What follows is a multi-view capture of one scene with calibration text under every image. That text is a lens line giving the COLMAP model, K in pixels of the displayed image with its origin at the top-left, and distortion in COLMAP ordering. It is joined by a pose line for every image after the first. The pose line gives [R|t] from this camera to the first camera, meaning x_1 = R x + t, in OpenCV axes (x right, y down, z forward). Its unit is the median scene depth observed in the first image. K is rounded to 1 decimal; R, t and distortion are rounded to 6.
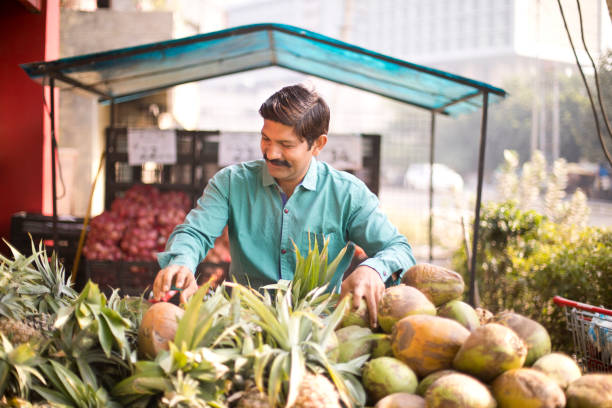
lens RADIAL K [[760.0, 0, 307.5], [0, 760.0, 218.6], [0, 0, 1]] dist [-0.134908, 0.048152]
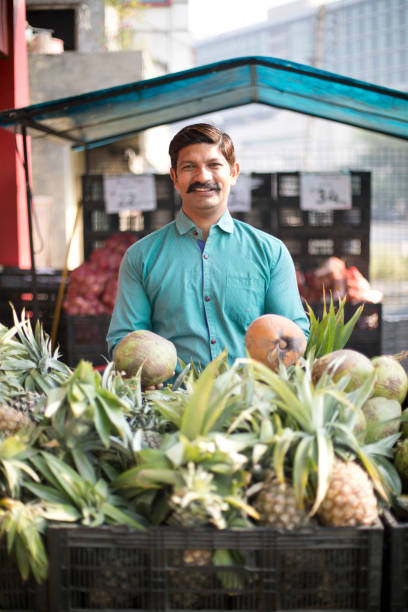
lens RADIAL K [[760.0, 0, 220.8], [0, 760.0, 293.3], [0, 0, 1]] dist [-0.134908, 0.048152]
pose [[0.996573, -0.028834, -0.077524, -0.051703], [0.032656, 0.998290, 0.048486, -0.028527], [0.075994, -0.050851, 0.995811, 0.121913]]
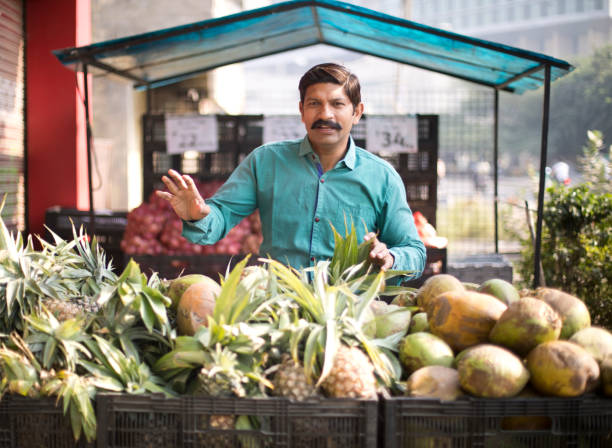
lens RADIAL K [[869.6, 0, 299.3], [0, 869.6, 224.7], [0, 0, 1]] dist [-0.141125, 0.030365]
pose [[0.996320, -0.017877, -0.083824, 0.037419], [0.018720, 0.999782, 0.009285, 0.024466], [0.083639, -0.010820, 0.996437, -0.148699]]
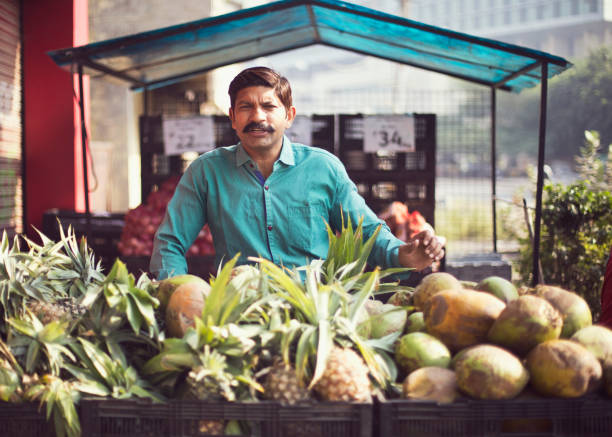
lens RADIAL K [[854.3, 0, 306.0], [0, 854.3, 218.5], [0, 0, 1]] dist [-0.130019, -0.032466]
pose [[0.996547, -0.026702, -0.078619, 0.046271], [0.026773, 0.999642, -0.000148, 0.030493], [0.078595, -0.001957, 0.996905, -0.097166]]
